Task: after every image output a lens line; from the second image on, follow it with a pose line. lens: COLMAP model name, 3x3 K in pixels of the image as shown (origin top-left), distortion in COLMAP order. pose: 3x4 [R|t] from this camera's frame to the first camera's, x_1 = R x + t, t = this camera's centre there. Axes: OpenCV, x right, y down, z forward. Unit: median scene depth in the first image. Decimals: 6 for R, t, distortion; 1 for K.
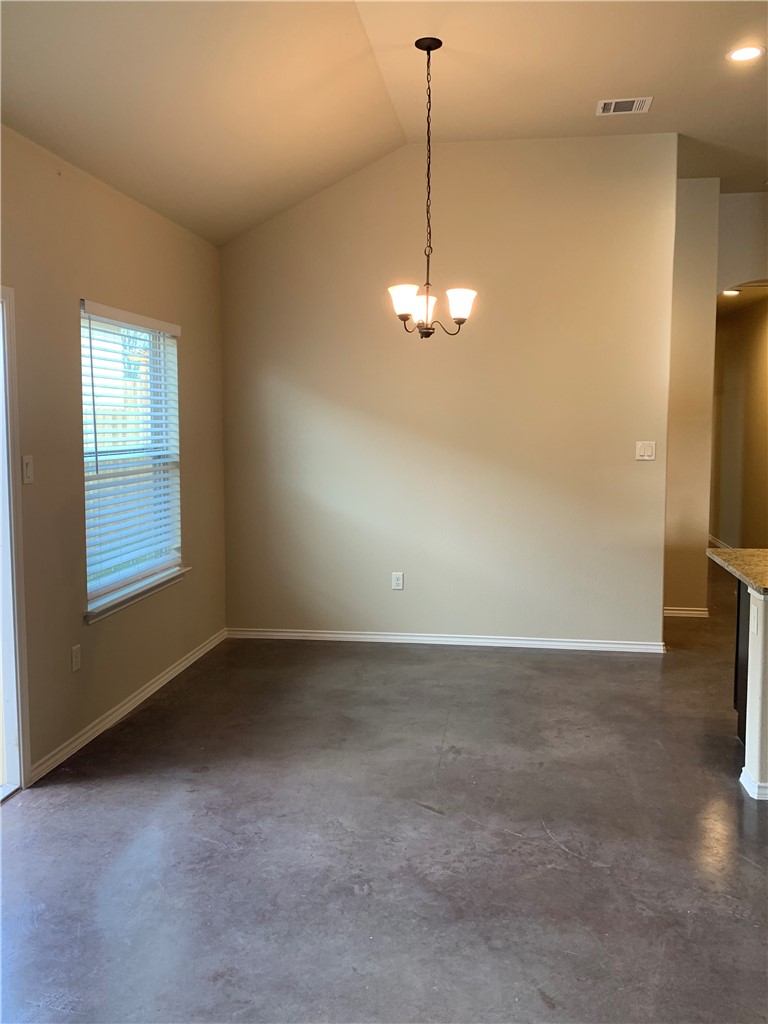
lens RADIAL K [[878.2, 0, 382.6], [0, 878.2, 501.1], [0, 0, 1]] dist [0.026502, -0.044804]
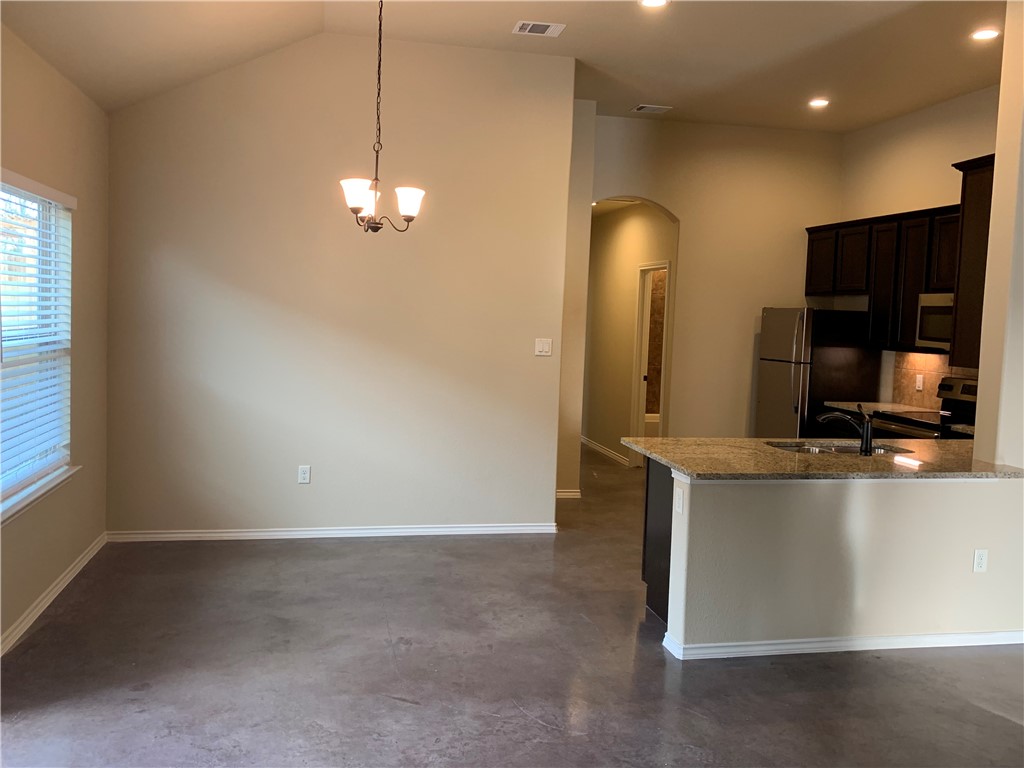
lens RADIAL K [[878.2, 0, 499.1], [0, 878.2, 379.0], [0, 0, 1]] dist [0.026502, -0.044804]
pose [[0.941169, 0.008898, 0.337820, -0.183388], [-0.005661, 0.999928, -0.010564, -0.009786], [-0.337890, 0.008030, 0.941151, 0.007038]]
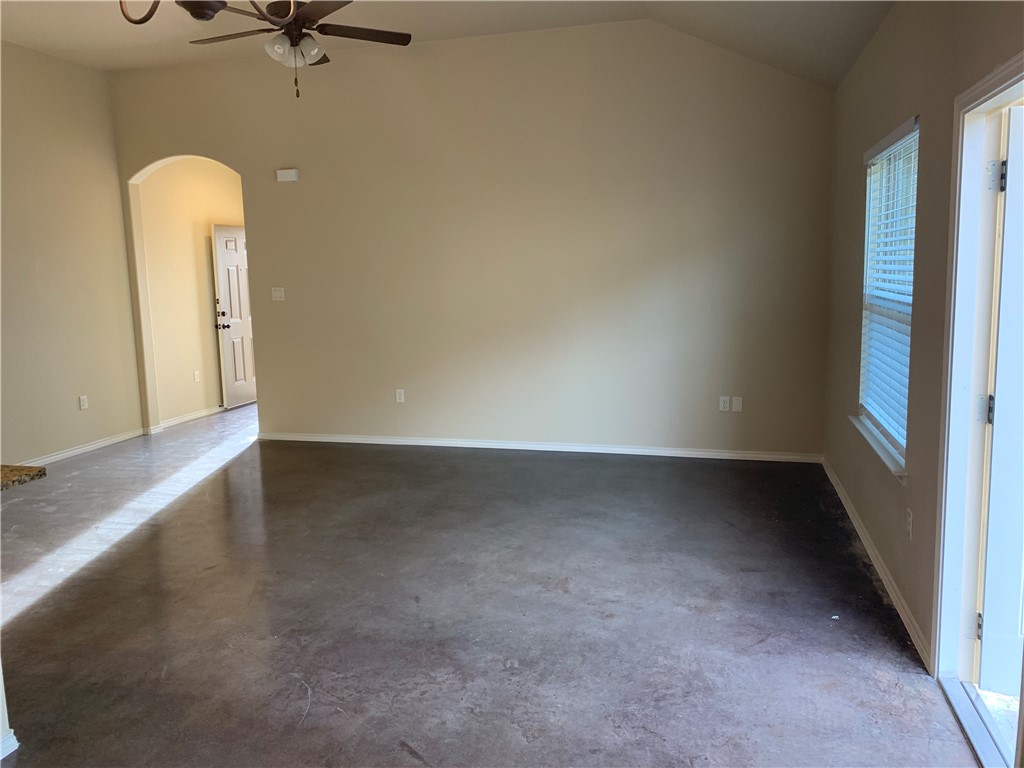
lens RADIAL K [[782.7, 0, 504.9], [0, 782.7, 369.4], [0, 0, 1]] dist [0.016111, -0.019030]
pose [[-0.993257, 0.009440, 0.115544, -0.113642], [0.034979, 0.974633, 0.221060, -0.146788], [-0.110526, 0.223611, -0.968392, 1.568516]]
